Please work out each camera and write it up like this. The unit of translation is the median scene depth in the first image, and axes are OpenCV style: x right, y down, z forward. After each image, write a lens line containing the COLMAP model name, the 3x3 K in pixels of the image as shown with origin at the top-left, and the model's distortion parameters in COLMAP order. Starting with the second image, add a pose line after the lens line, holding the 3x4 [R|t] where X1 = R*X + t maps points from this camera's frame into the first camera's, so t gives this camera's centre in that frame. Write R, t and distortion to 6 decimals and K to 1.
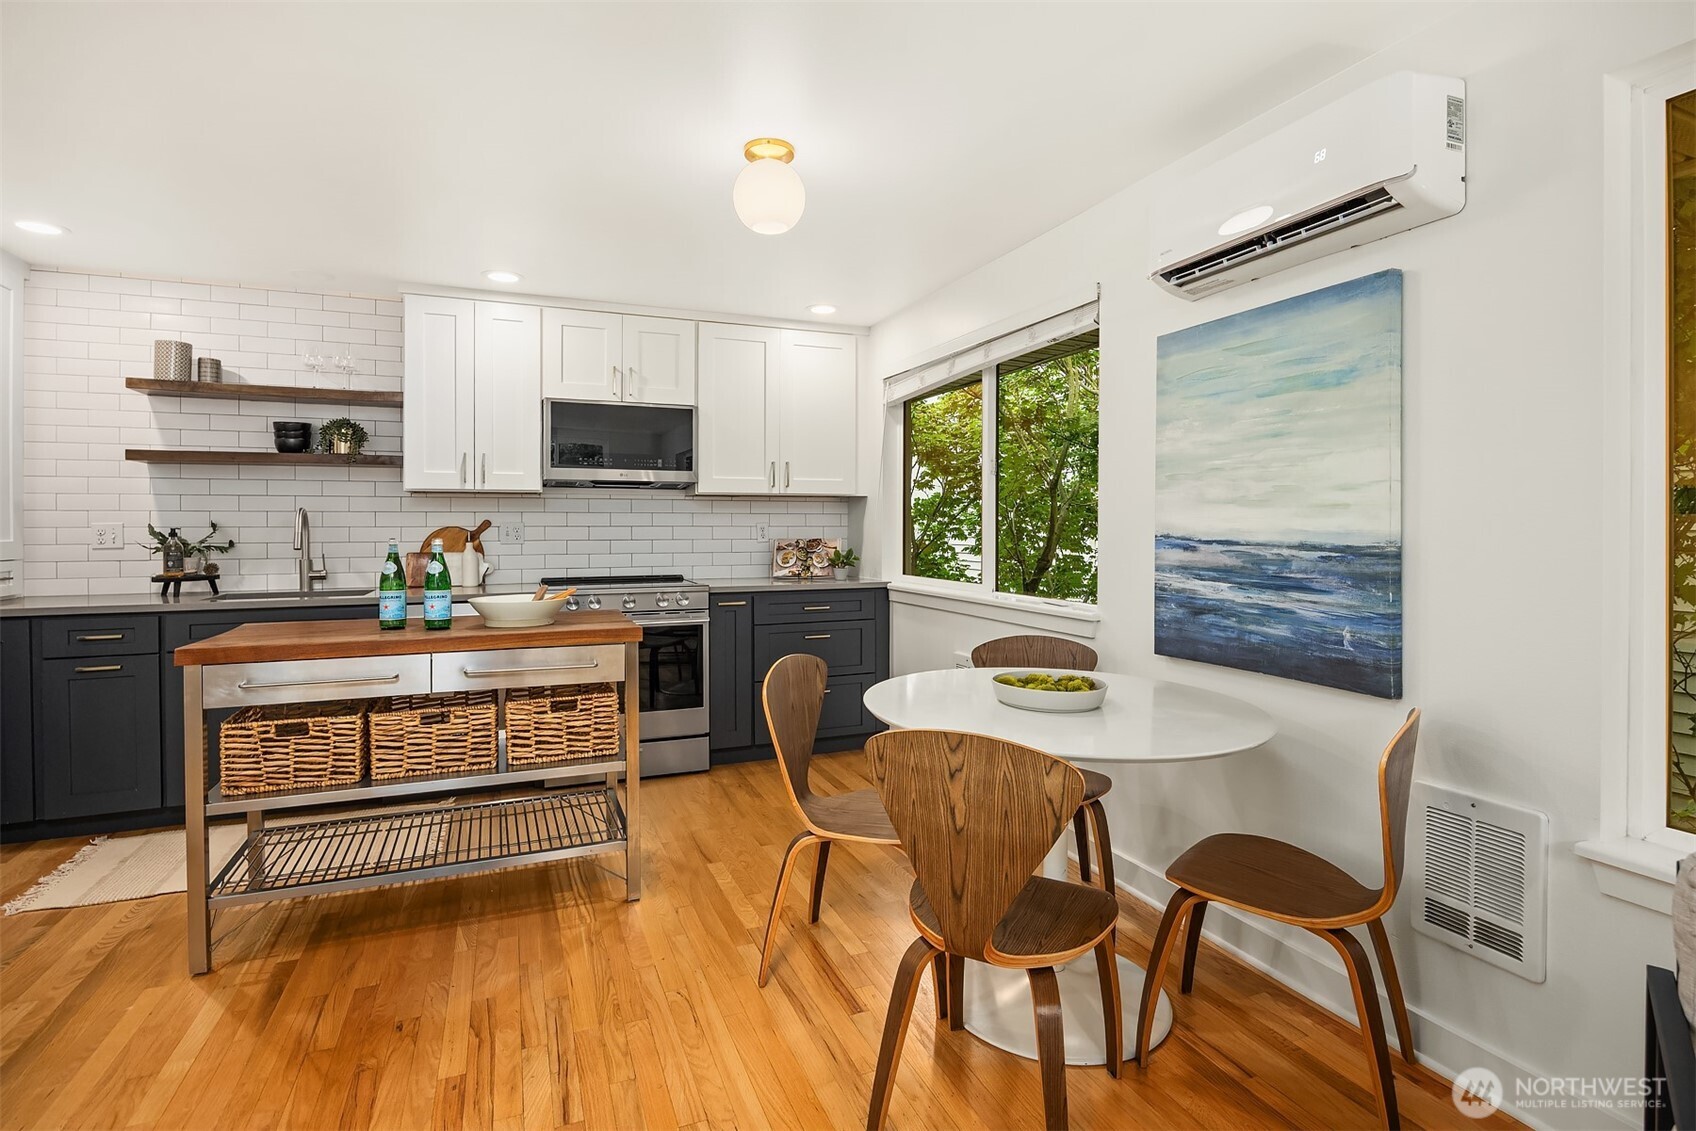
lens RADIAL K [[845.2, 0, 850.1], [0, 845.2, 512.6], [0, 0, 1]] dist [-0.009916, 0.000487]
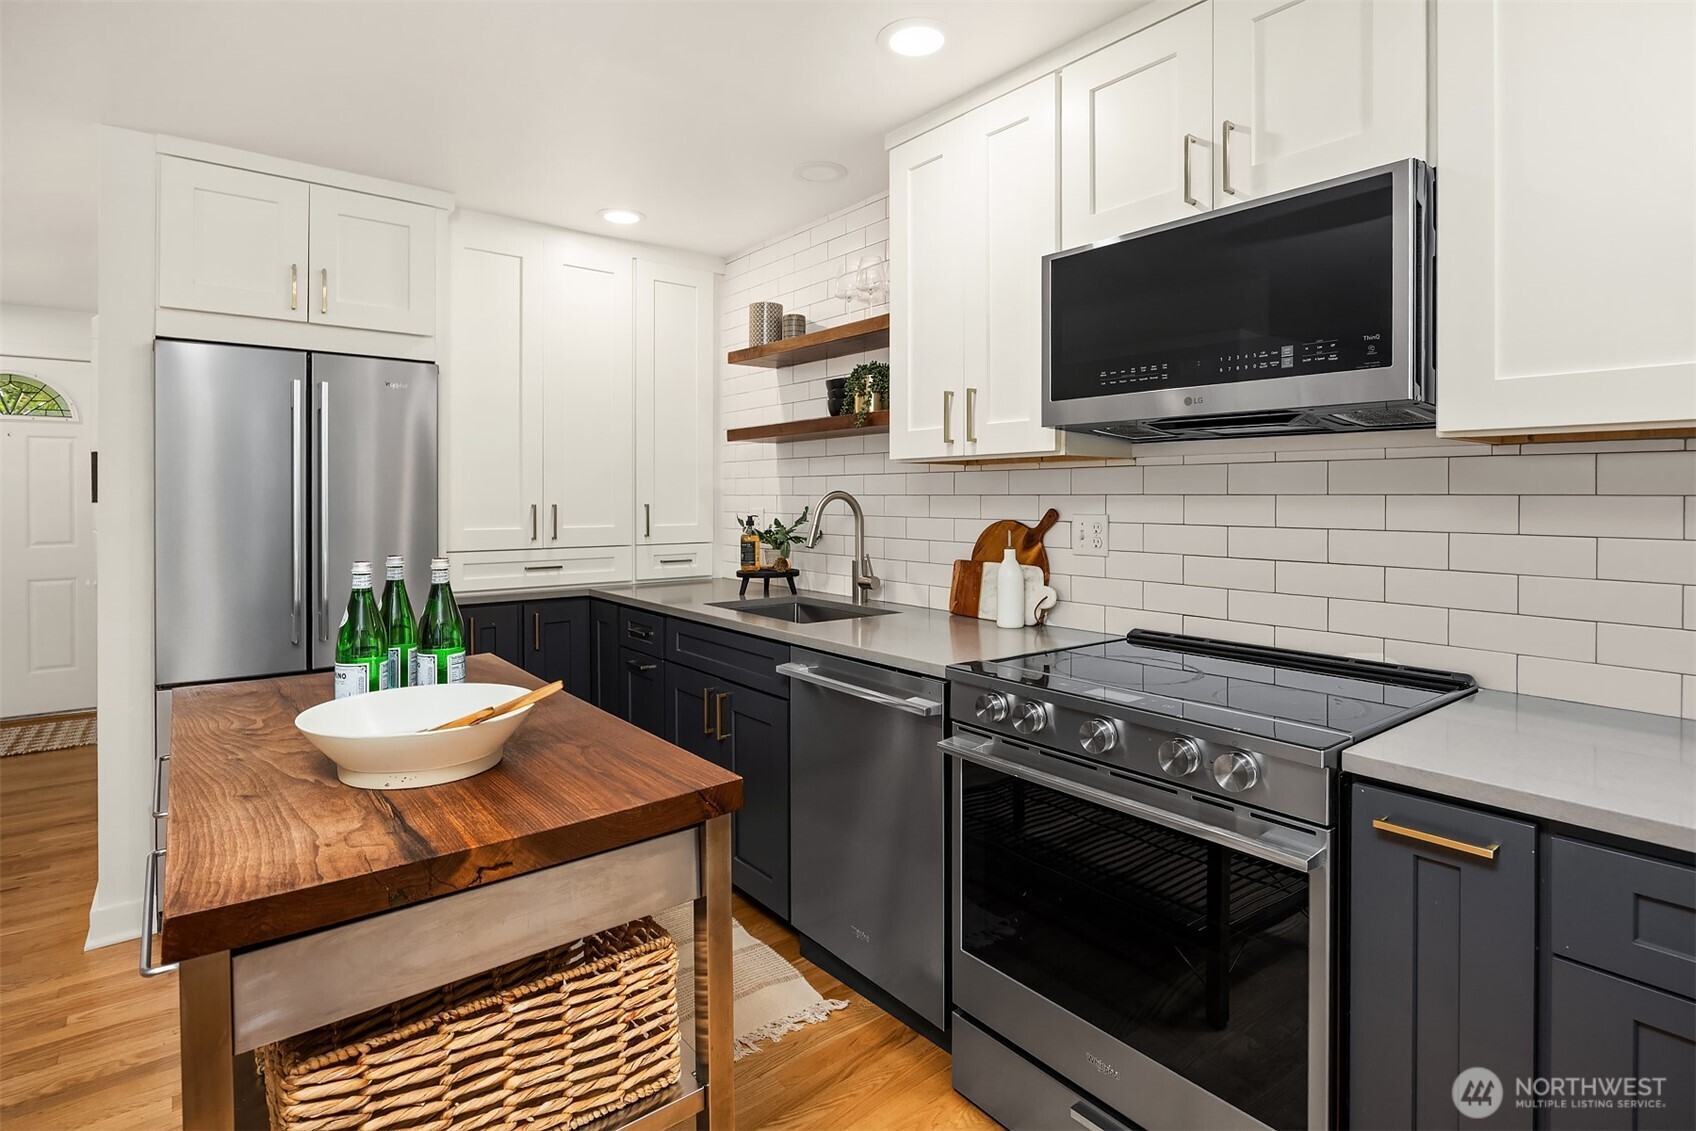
lens RADIAL K [[845.2, 0, 850.1], [0, 845.2, 512.6], [0, 0, 1]] dist [-0.009916, 0.000487]
pose [[0.303489, 0.020657, -0.952611, 0.091391], [0.012874, 0.999585, 0.025777, -0.008310], [0.952748, -0.020087, 0.303097, 1.154481]]
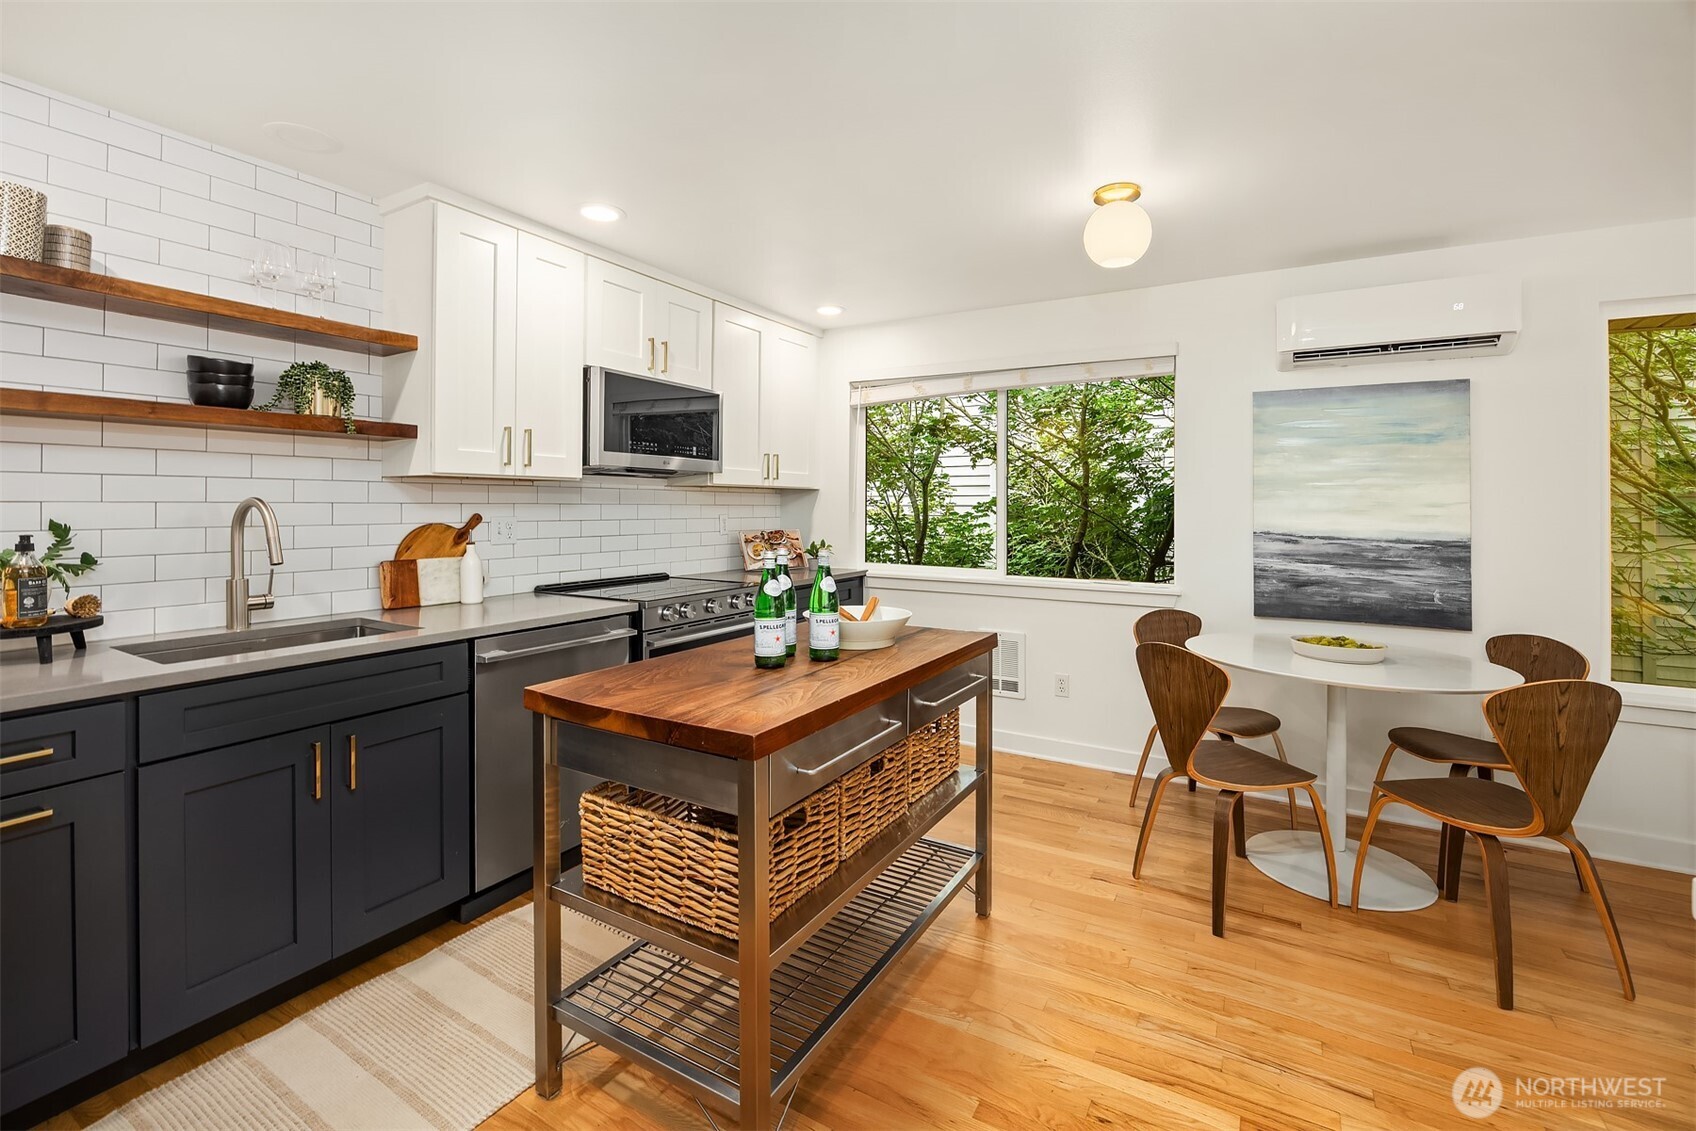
lens RADIAL K [[745.6, 0, 849.2], [0, 745.6, 489.9], [0, 0, 1]] dist [-0.007329, -0.000055]
pose [[0.791817, 0.018884, 0.610466, -0.941278], [-0.017630, 0.999812, -0.008061, -0.021883], [-0.610503, -0.004380, 0.792001, 0.425601]]
